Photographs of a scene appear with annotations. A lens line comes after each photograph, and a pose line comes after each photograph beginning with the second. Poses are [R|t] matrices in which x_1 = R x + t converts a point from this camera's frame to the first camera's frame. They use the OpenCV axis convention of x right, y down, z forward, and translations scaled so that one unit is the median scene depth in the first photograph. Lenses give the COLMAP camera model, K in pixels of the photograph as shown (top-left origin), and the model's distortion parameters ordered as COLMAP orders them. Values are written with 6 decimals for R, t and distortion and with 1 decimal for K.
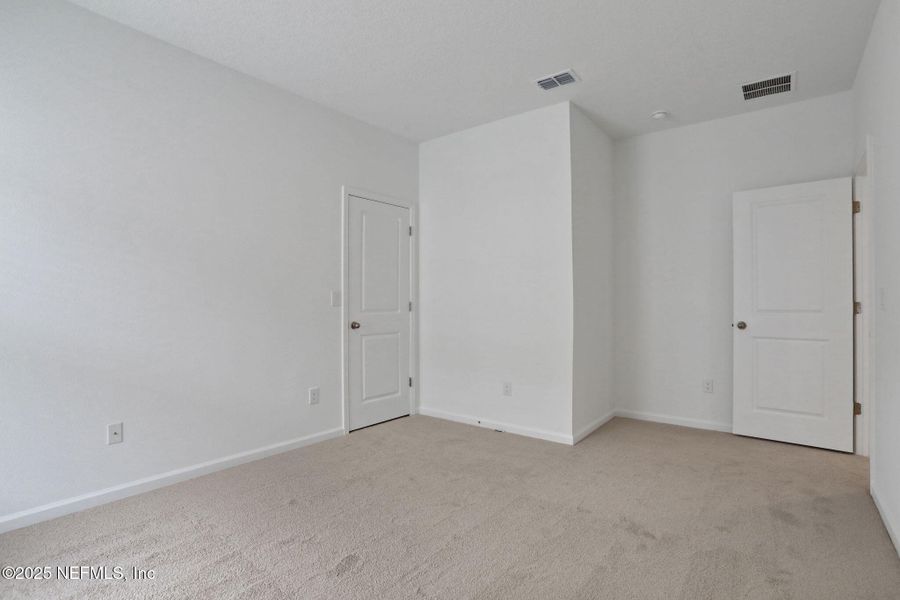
lens RADIAL K [[452.6, 0, 450.0], [0, 452.6, 300.0], [0, 0, 1]] dist [-0.021315, 0.000127]
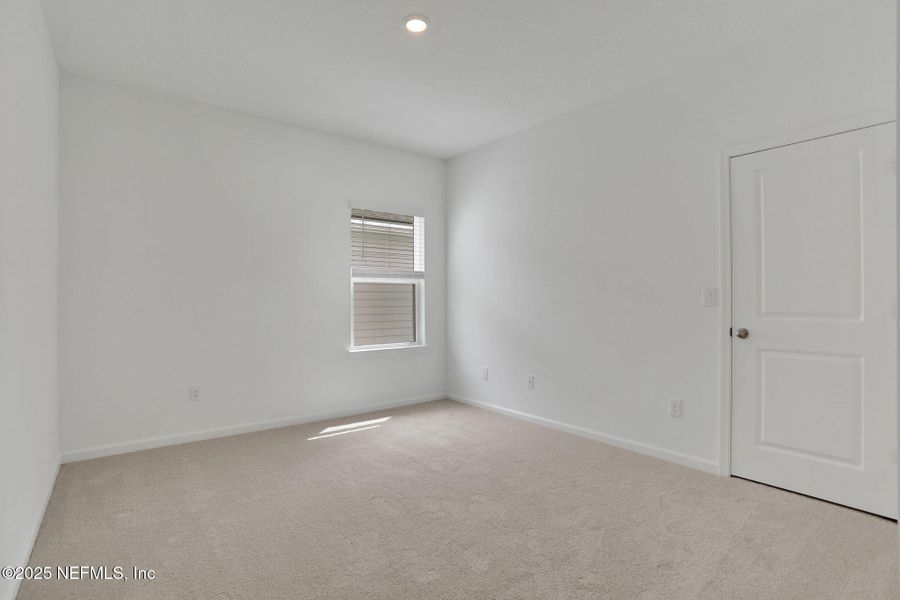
lens RADIAL K [[452.6, 0, 450.0], [0, 452.6, 300.0], [0, 0, 1]] dist [-0.021315, 0.000127]
pose [[-0.240856, 0.001706, -0.970559, 0.586665], [0.008173, 0.999967, -0.000271, -0.001565], [0.970526, -0.007997, -0.240862, 0.706071]]
